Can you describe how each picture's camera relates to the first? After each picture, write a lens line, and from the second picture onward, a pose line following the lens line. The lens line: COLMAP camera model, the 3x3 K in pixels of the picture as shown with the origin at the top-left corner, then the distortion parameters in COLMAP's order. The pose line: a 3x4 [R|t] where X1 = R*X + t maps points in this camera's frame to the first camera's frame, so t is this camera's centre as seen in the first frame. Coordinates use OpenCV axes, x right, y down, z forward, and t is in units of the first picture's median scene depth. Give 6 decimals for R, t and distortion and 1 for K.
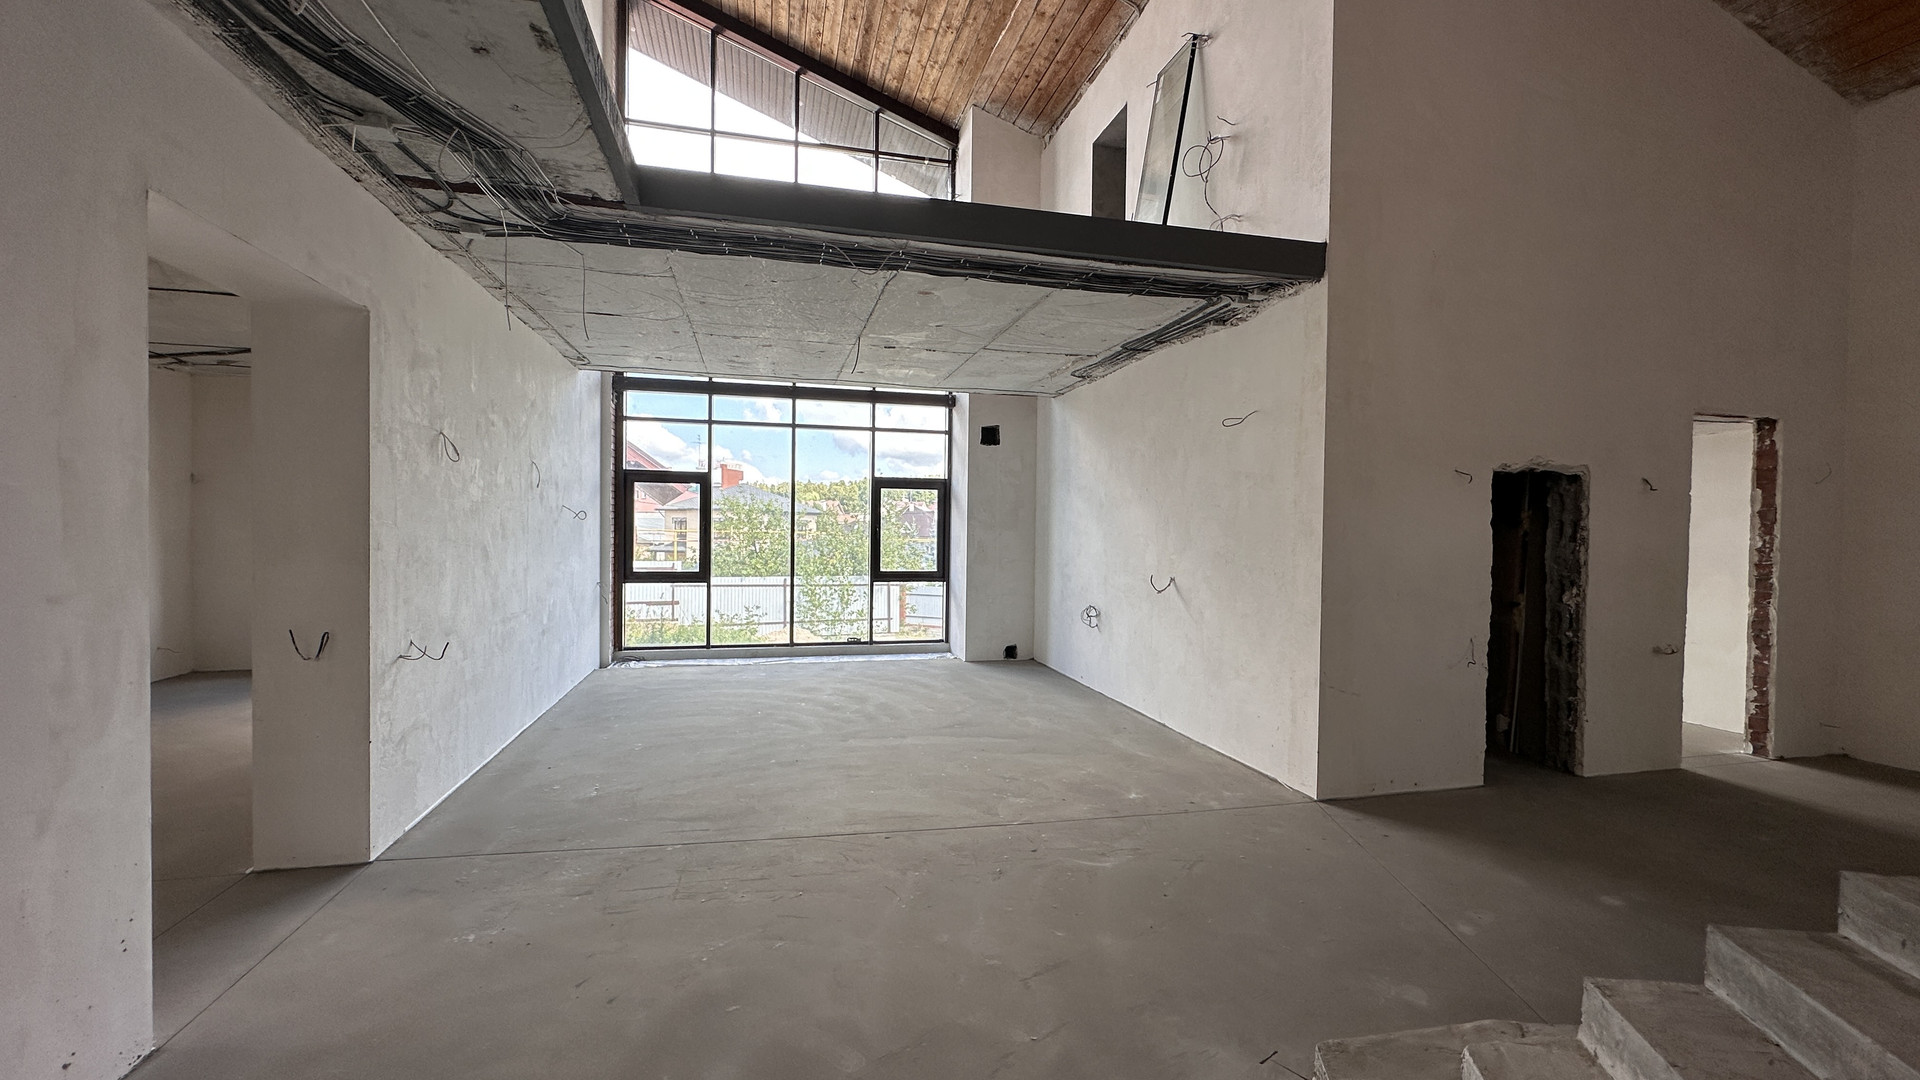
lens RADIAL K [[770.9, 0, 962.0], [0, 770.9, 541.0], [0, 0, 1]] dist [-0.000646, 0.000512]
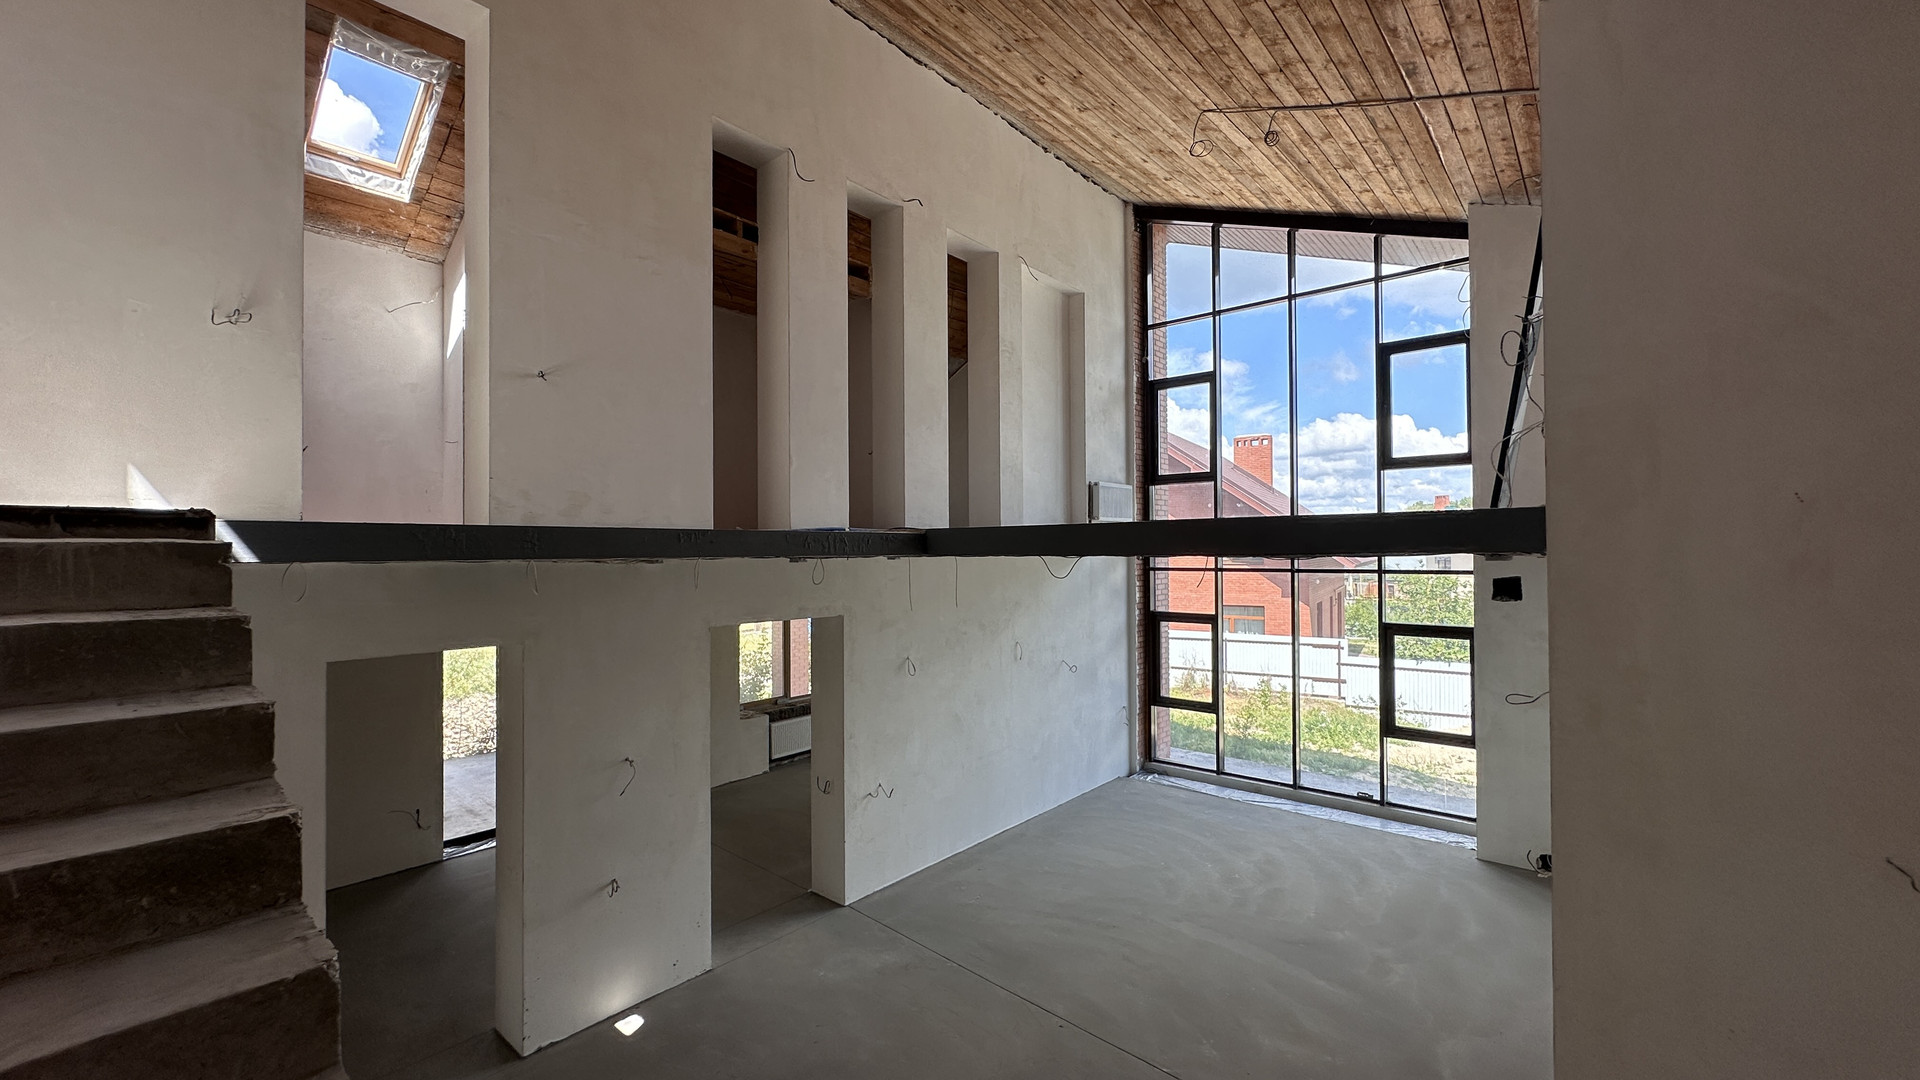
lens RADIAL K [[770.9, 0, 959.6], [0, 770.9, 542.6], [0, 0, 1]] dist [-0.000646, 0.000512]
pose [[0.576638, -0.024419, -0.816635, 0.385244], [0.000527, 0.999564, -0.029516, -0.168008], [0.817000, 0.016590, 0.576399, 0.050399]]
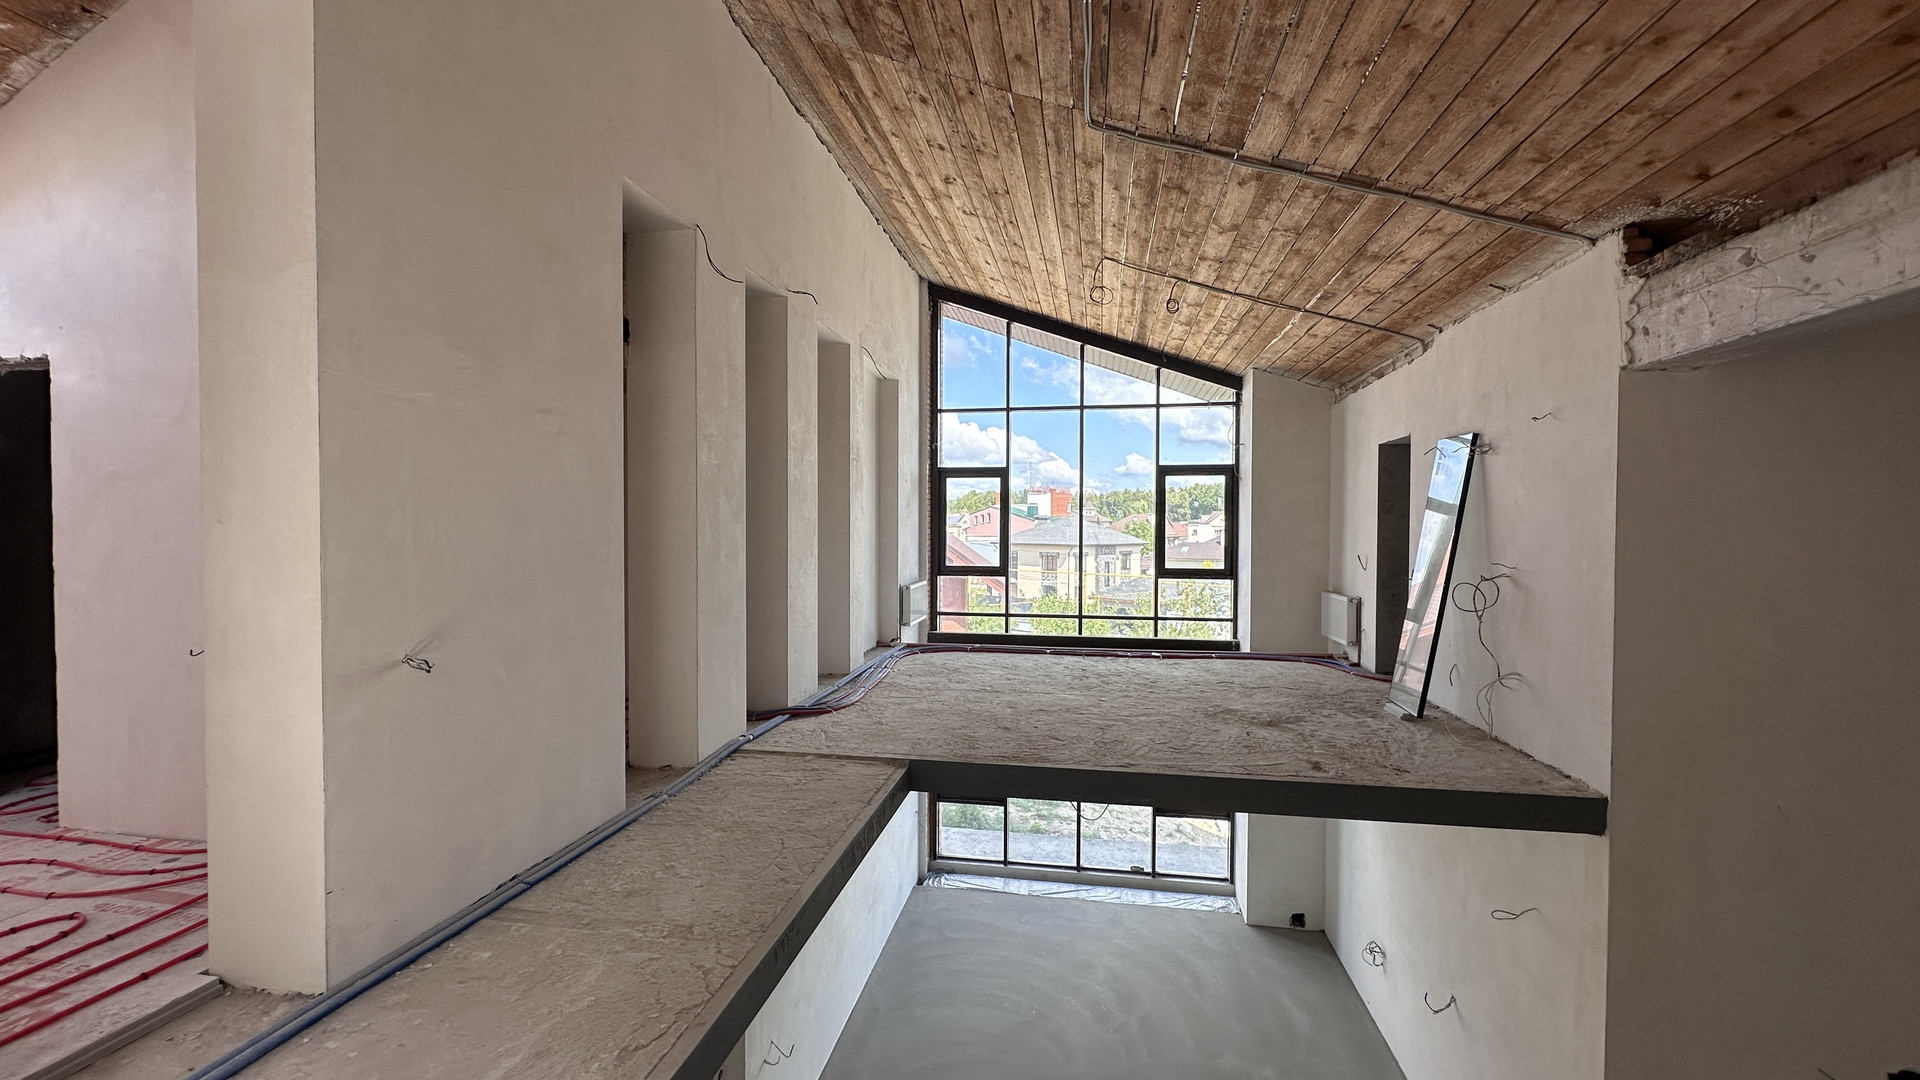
lens RADIAL K [[770.9, 0, 960.1], [0, 770.9, 541.9], [0, 0, 1]] dist [-0.000646, 0.000512]
pose [[0.911251, -0.000763, -0.411850, 0.080007], [0.001398, 0.999998, 0.001242, -0.349752], [0.411849, -0.001707, 0.911251, -0.062013]]
